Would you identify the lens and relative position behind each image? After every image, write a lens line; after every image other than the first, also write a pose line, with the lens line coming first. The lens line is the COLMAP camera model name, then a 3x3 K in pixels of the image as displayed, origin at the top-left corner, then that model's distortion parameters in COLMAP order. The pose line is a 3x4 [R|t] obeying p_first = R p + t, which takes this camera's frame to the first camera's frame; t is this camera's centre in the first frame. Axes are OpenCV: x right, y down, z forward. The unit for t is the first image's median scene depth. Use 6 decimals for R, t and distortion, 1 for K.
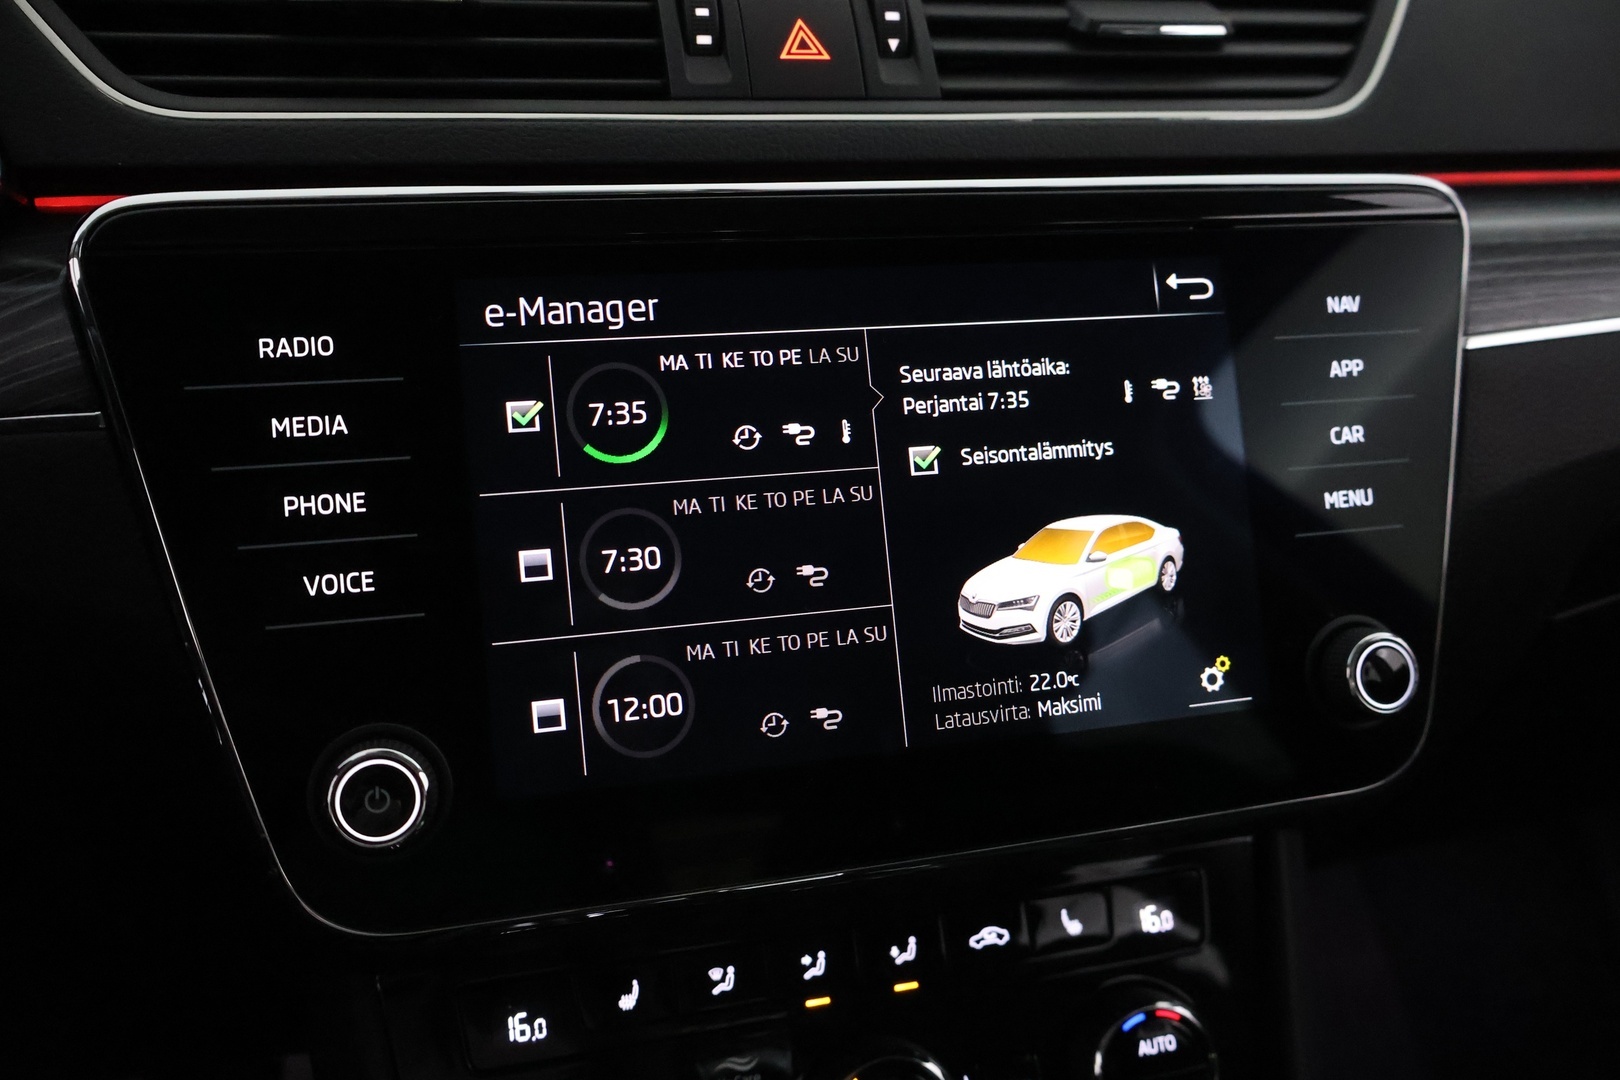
lens RADIAL K [[1335.6, 0, 796.8], [0, 1335.6, 540.7], [0, 0, 1]] dist [0.004090, 0.023561]
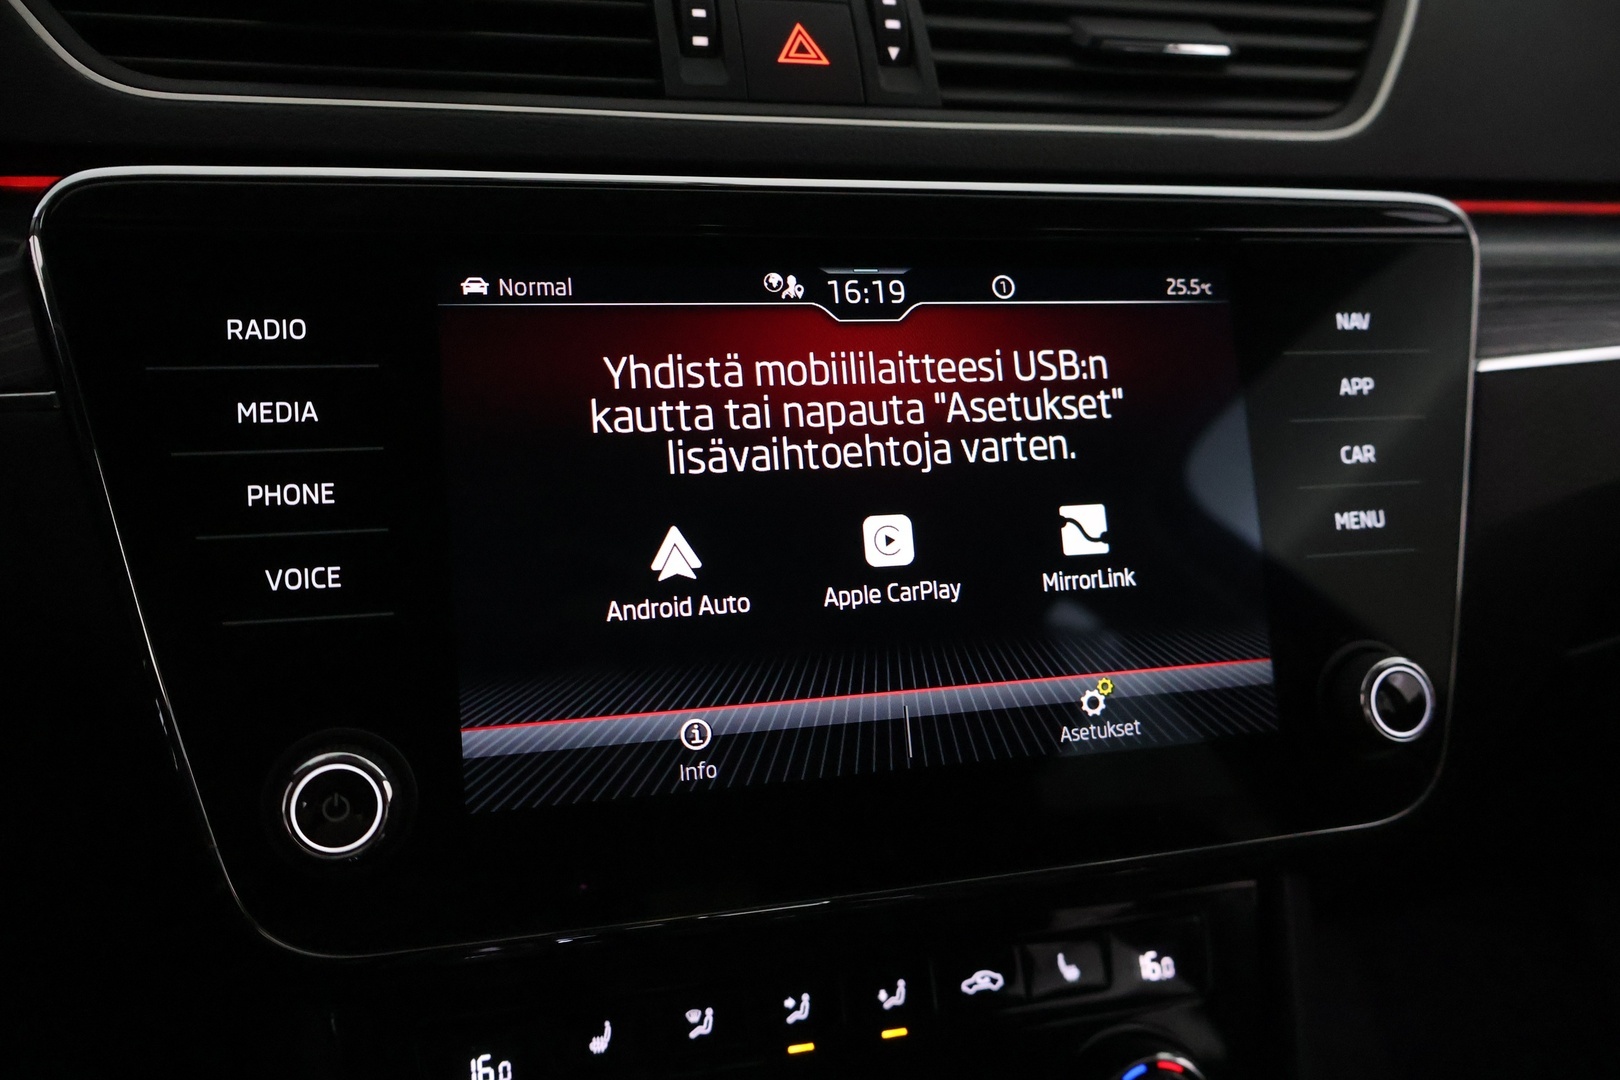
lens RADIAL K [[1335.6, 0, 795.9], [0, 1335.6, 542.6], [0, 0, 1]] dist [0.004090, 0.023561]
pose [[0.999791, 0.016257, 0.012422, -0.005795], [-0.015601, 0.998563, -0.051268, 0.040465], [-0.013237, 0.051063, 0.998608, 0.042606]]
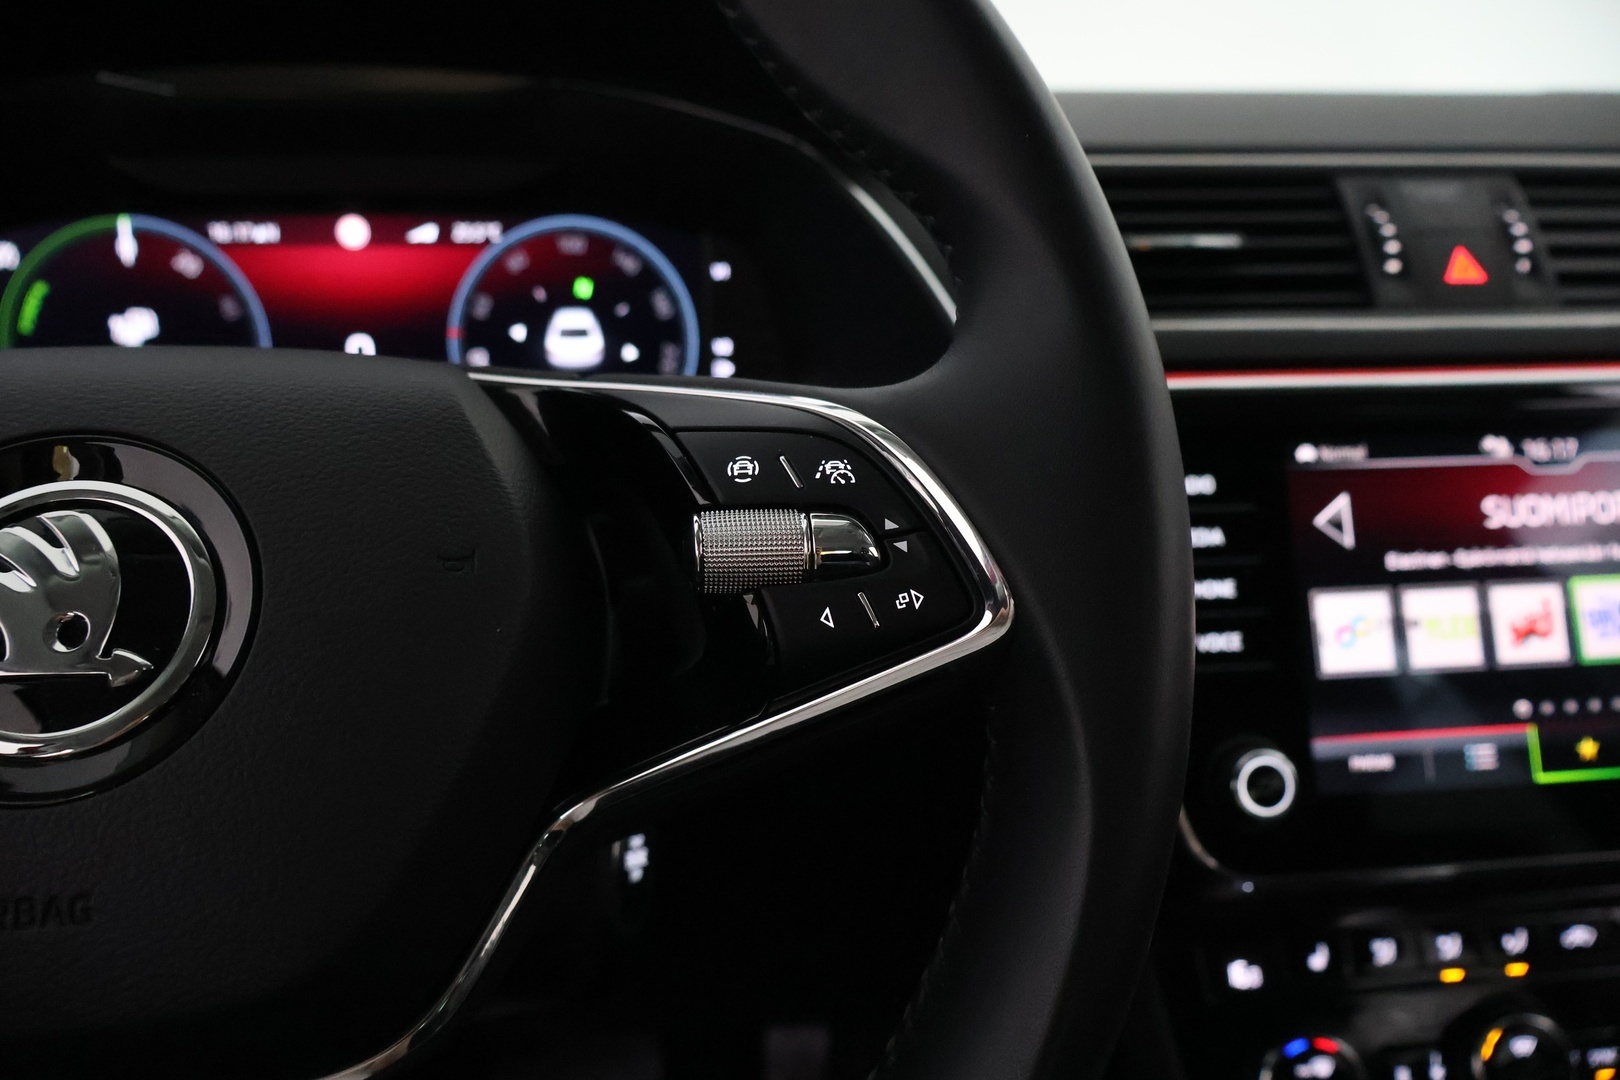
lens RADIAL K [[1335.6, 0, 814.6], [0, 1335.6, 528.9], [0, 0, 1]] dist [0.004090, 0.023561]
pose [[0.992974, 0.026770, -0.115267, -0.509742], [-0.034739, 0.997101, -0.067692, 0.018575], [0.113120, 0.071221, 0.991025, -0.453515]]
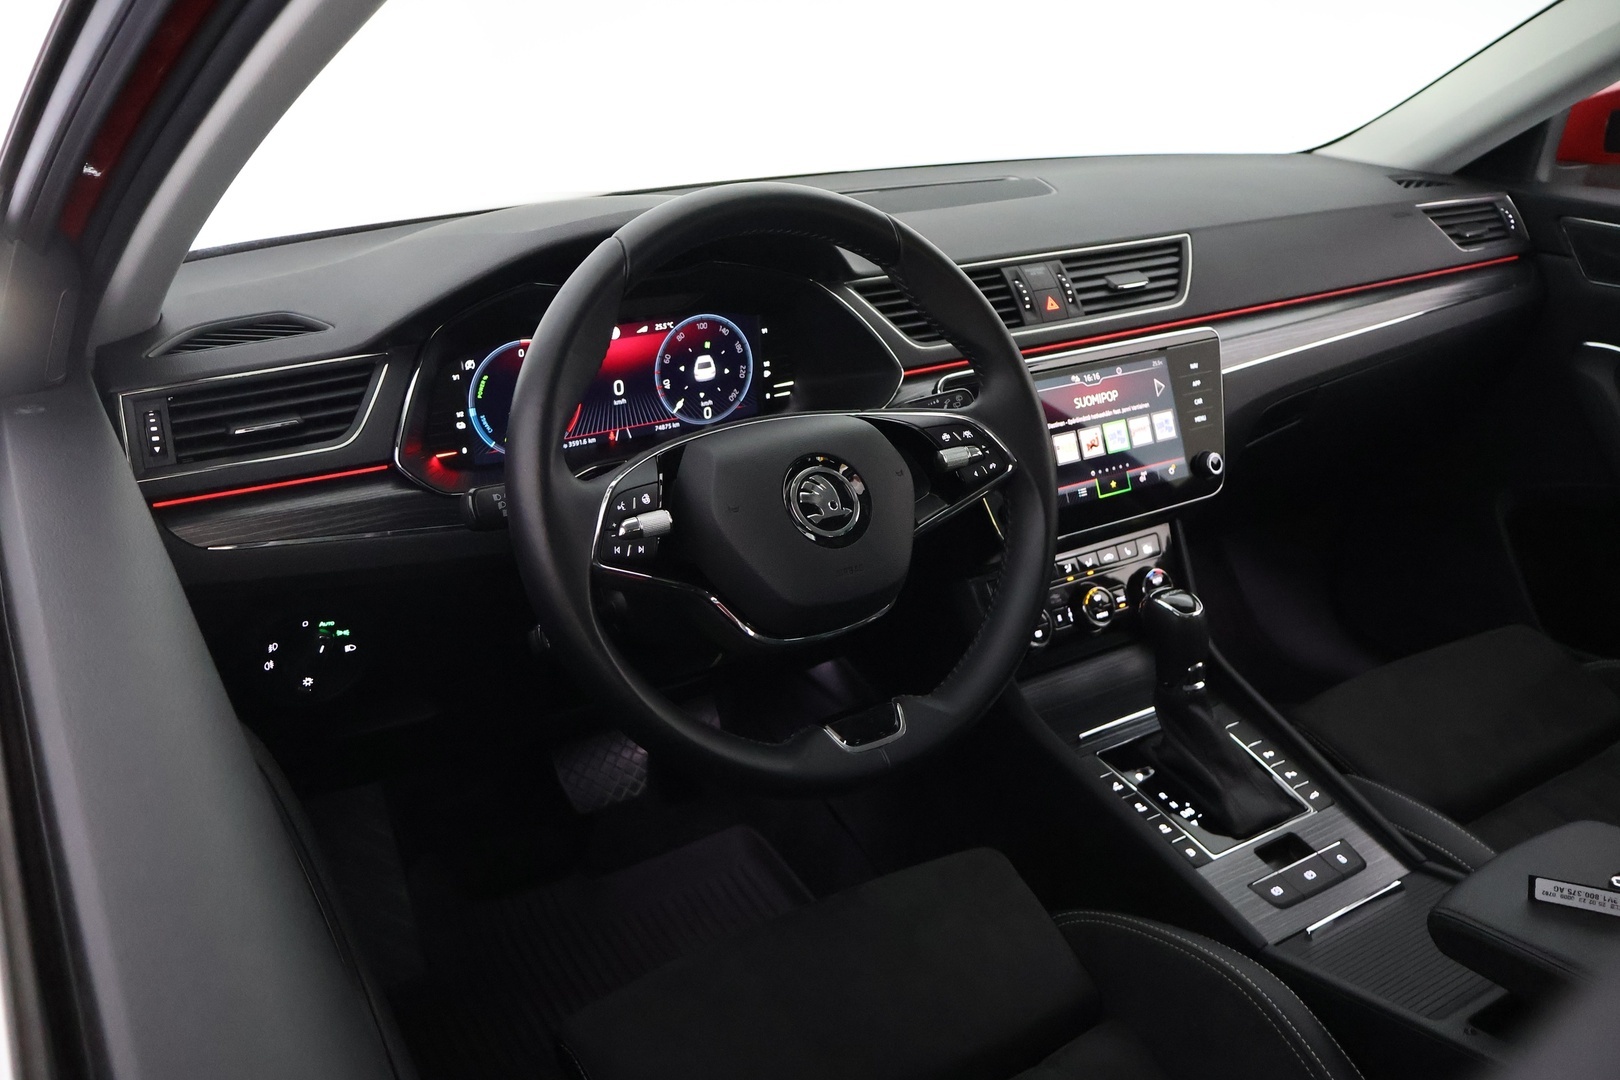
lens RADIAL K [[1335.6, 0, 806.9], [0, 1335.6, 541.7], [0, 0, 1]] dist [0.004090, 0.023561]
pose [[0.957412, -0.120891, 0.262199, -1.642048], [0.104855, 0.991703, 0.074364, -0.082592], [-0.269013, -0.043704, 0.962144, -2.283722]]
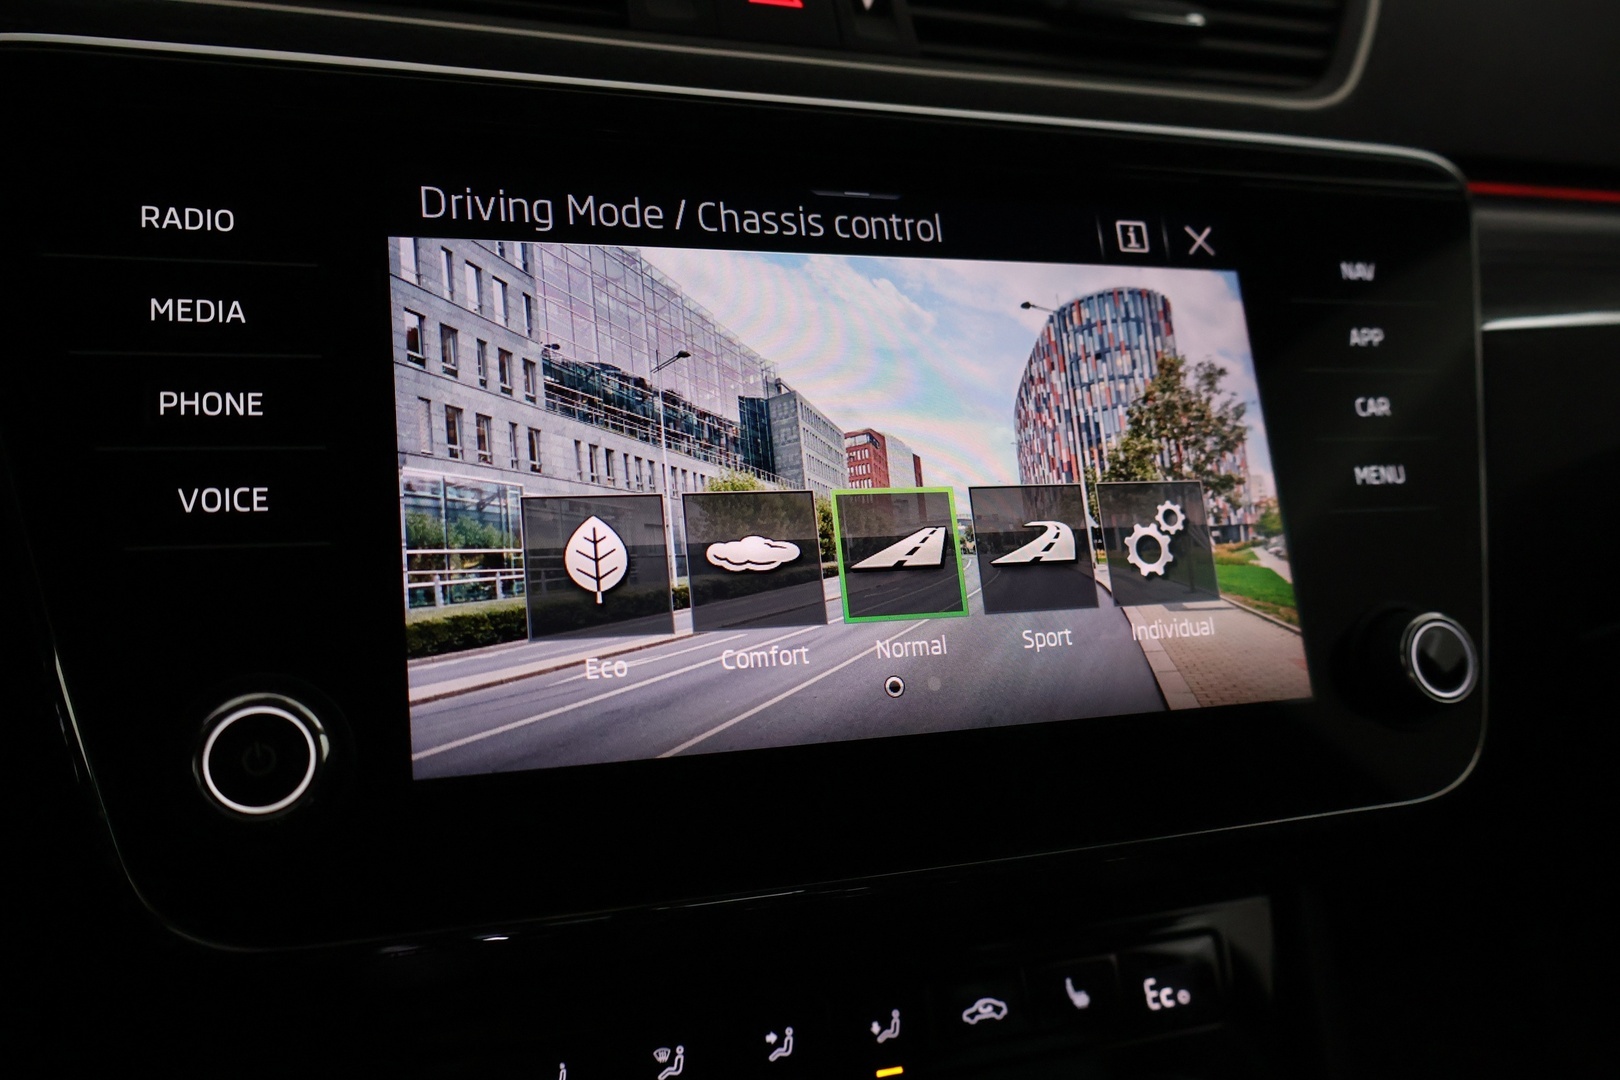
lens RADIAL K [[1335.6, 0, 793.9], [0, 1335.6, 531.6], [0, 0, 1]] dist [0.004090, 0.023561]
pose [[0.996946, 0.010085, 0.077446, -0.050153], [0.001911, 0.988181, -0.153281, 0.142789], [-0.078076, 0.152960, 0.985143, 0.147721]]
